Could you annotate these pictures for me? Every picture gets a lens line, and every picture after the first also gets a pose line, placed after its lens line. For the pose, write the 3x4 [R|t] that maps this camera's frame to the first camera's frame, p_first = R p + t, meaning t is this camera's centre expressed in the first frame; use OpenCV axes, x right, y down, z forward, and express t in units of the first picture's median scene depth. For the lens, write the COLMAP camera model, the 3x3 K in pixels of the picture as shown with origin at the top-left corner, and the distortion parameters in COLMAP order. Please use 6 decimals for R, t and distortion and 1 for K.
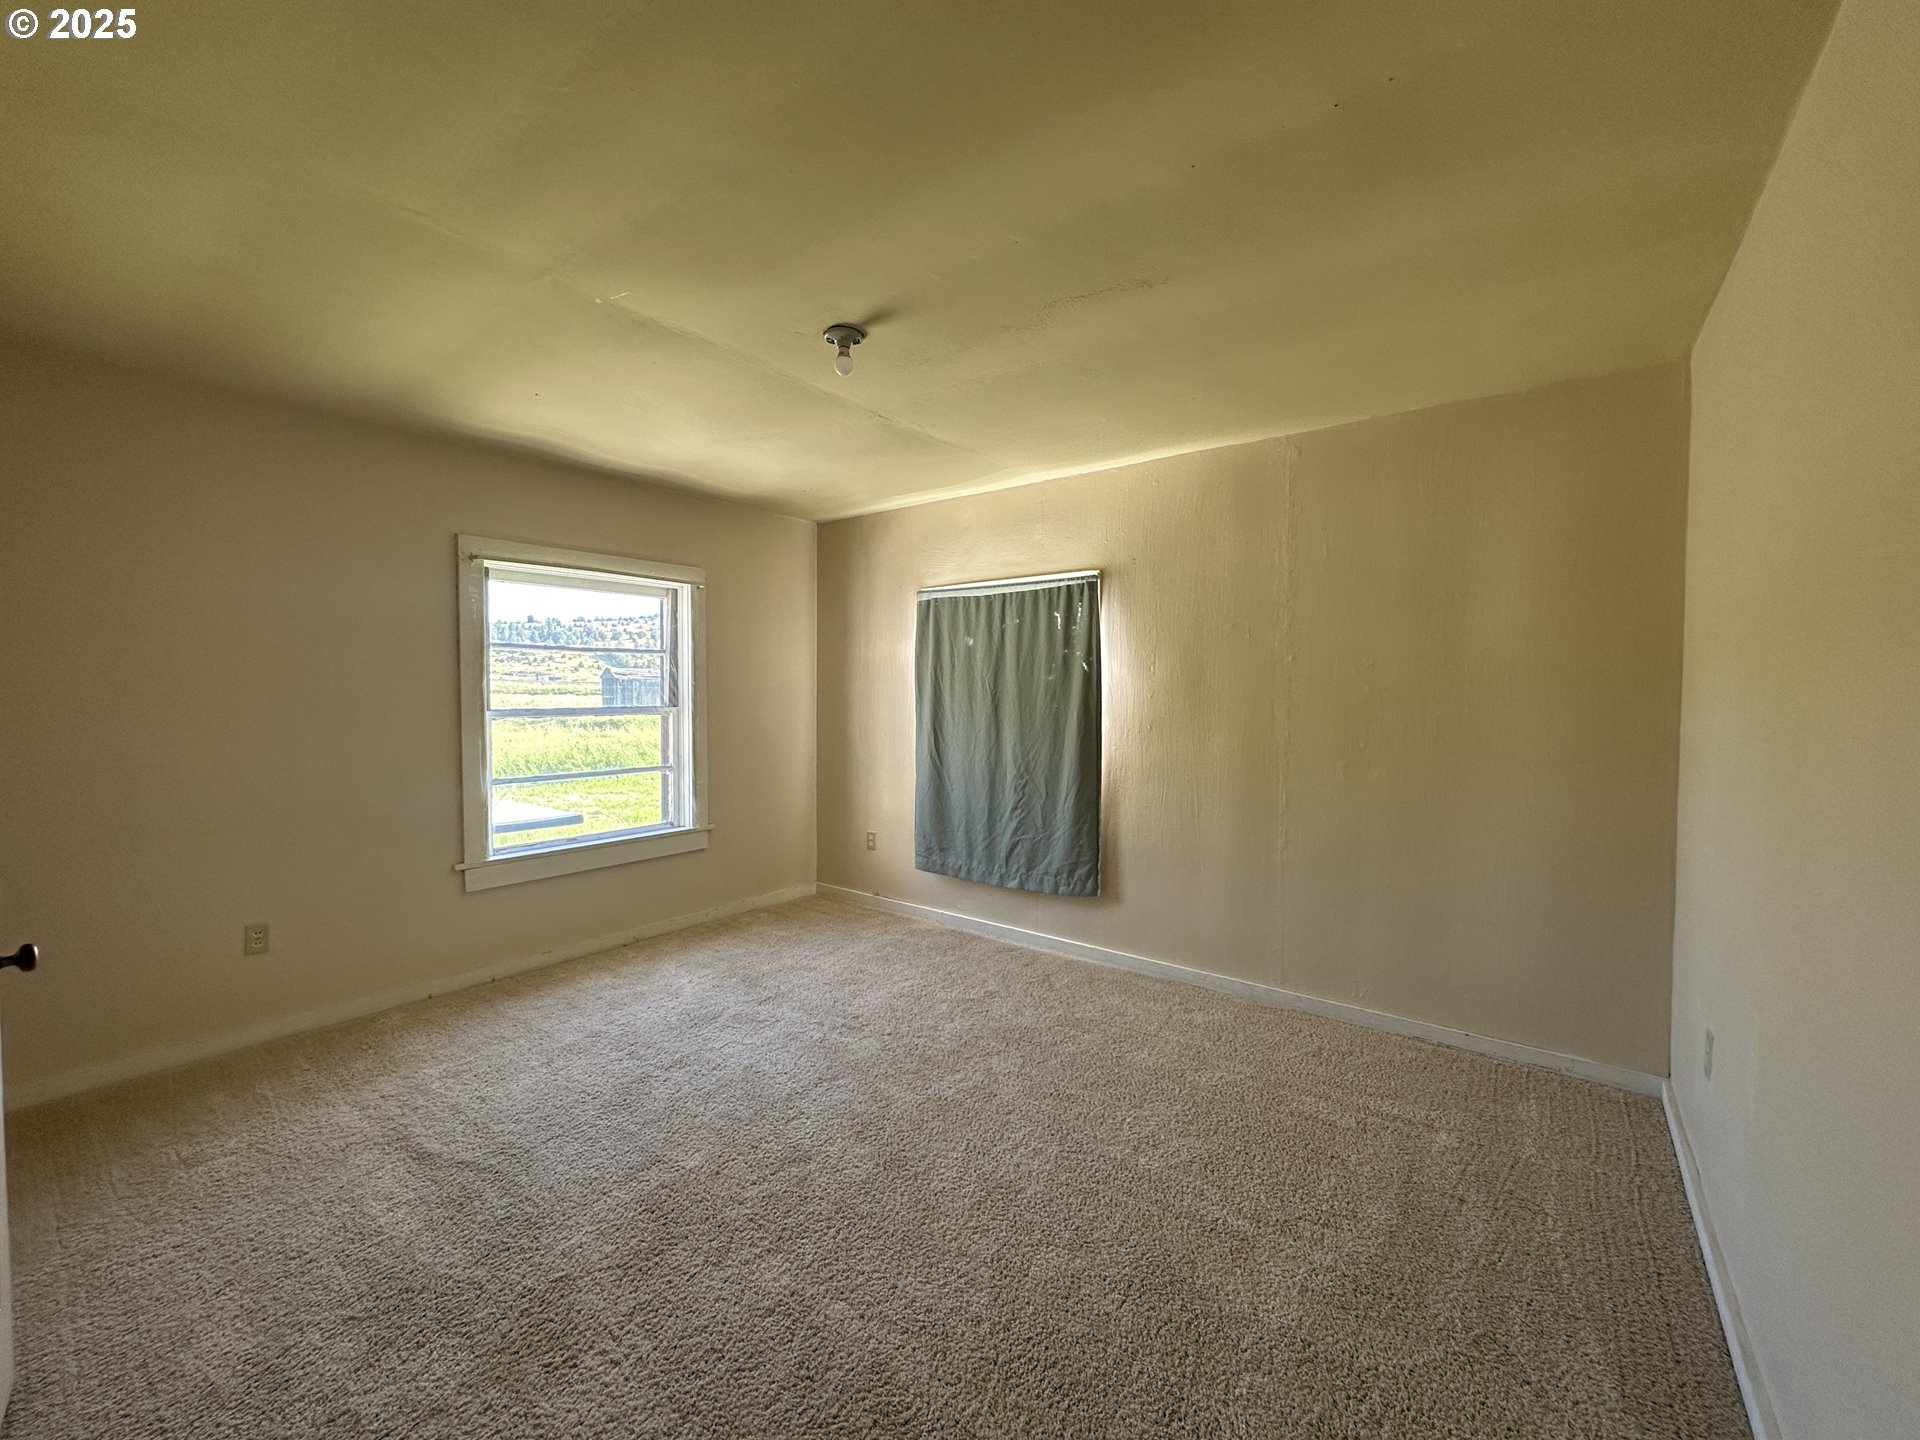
lens RADIAL K [[771.3, 0, 960.0], [0, 771.3, 720.0], [0, 0, 1]] dist [-0.001276, -0.000184]
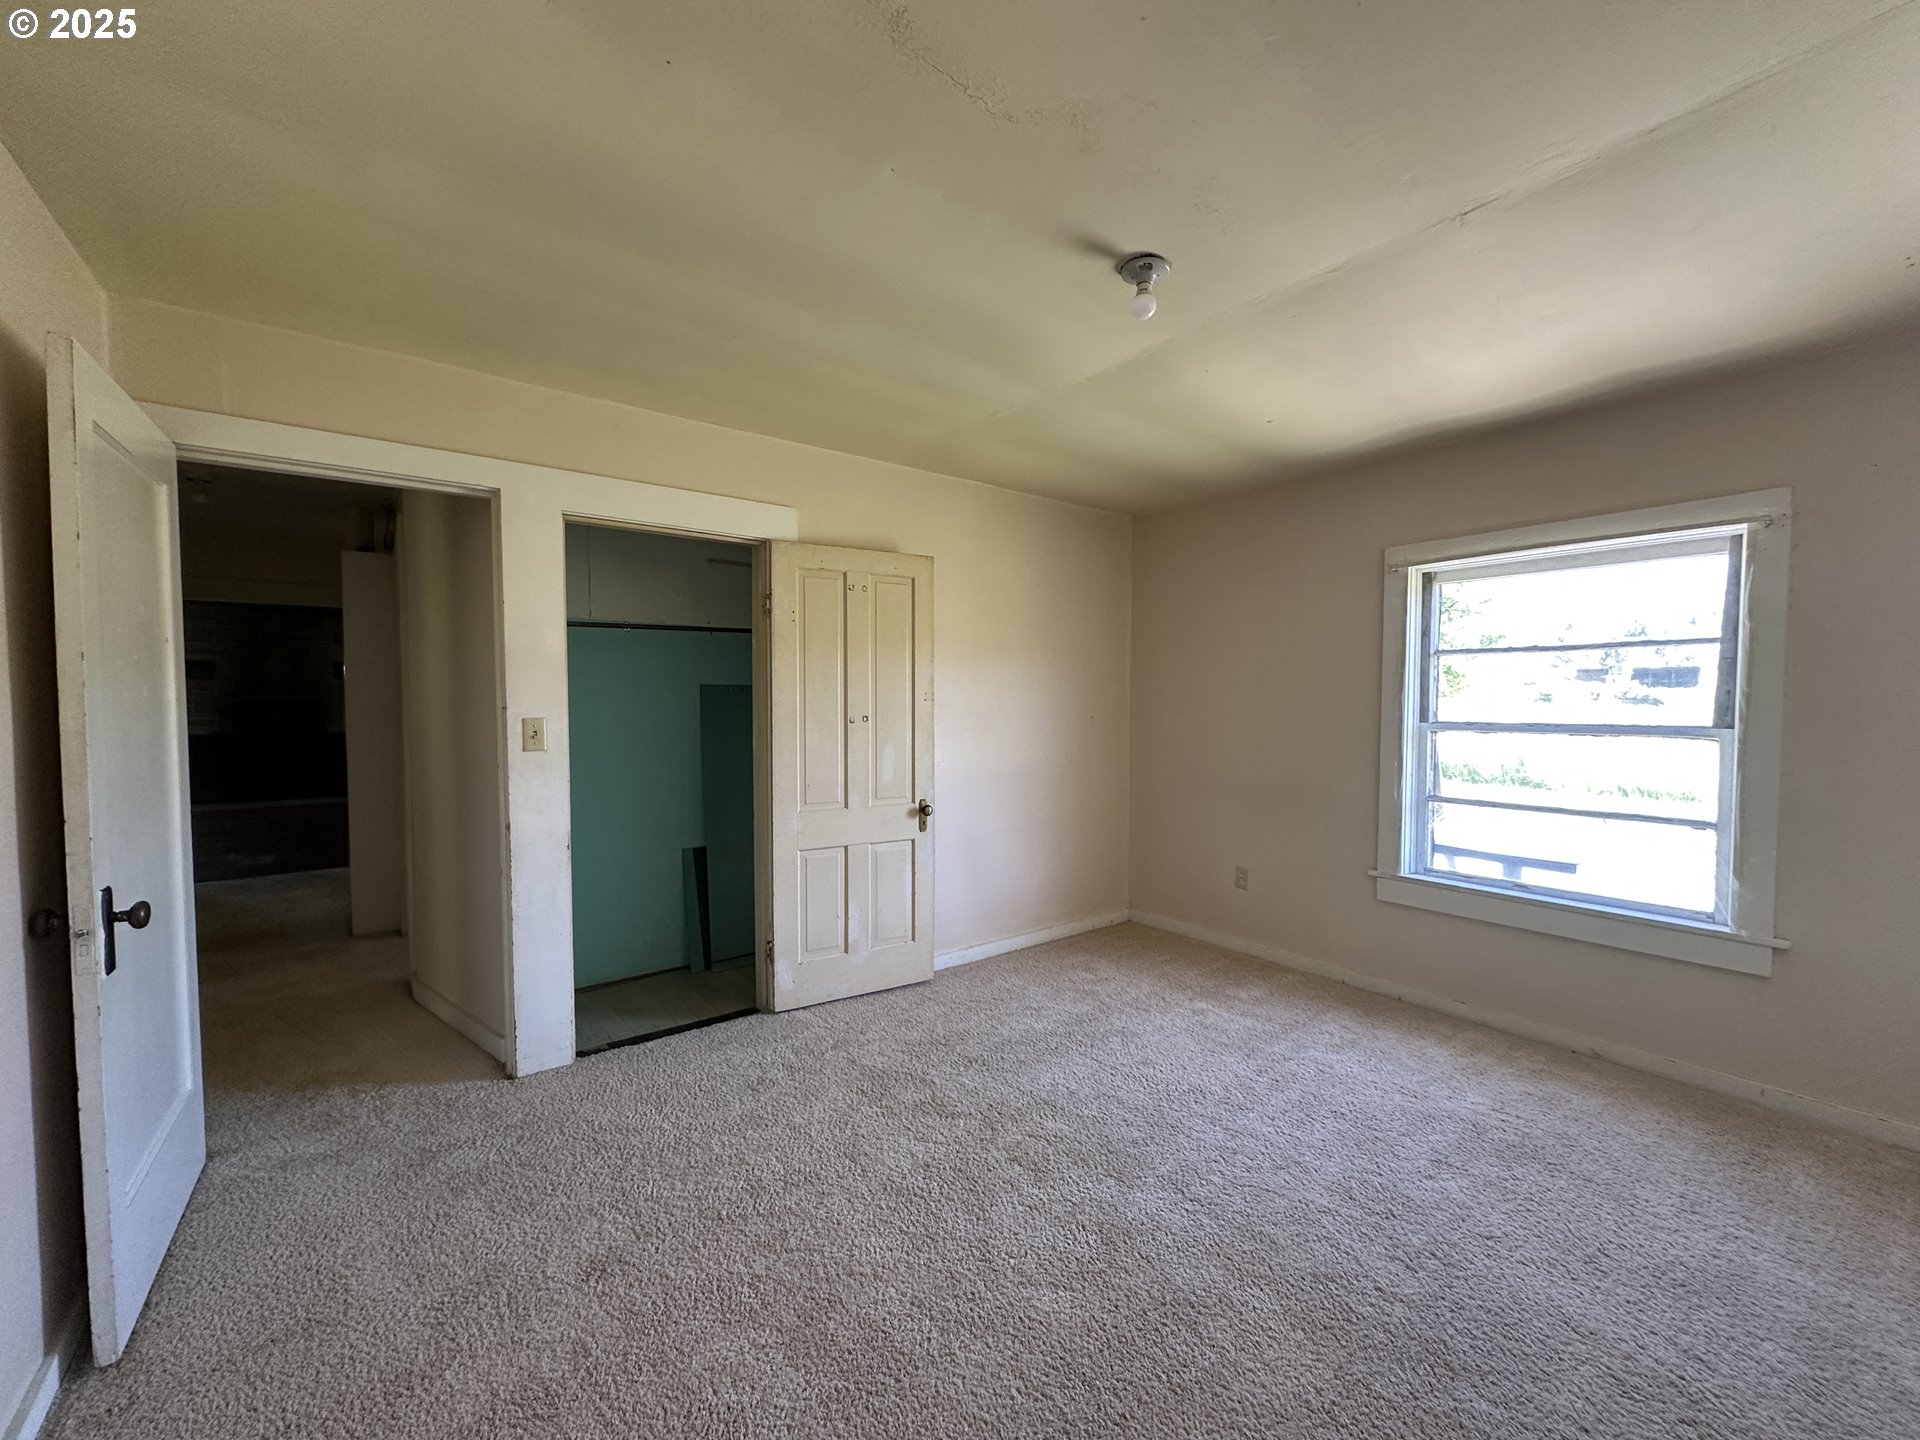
lens RADIAL K [[771.3, 0, 960.0], [0, 771.3, 720.0], [0, 0, 1]] dist [-0.001276, -0.000184]
pose [[-0.269338, 0.033340, -0.962469, 0.471597], [-0.030682, 0.998596, 0.043177, -0.039441], [0.962557, 0.041159, -0.267937, 0.715550]]
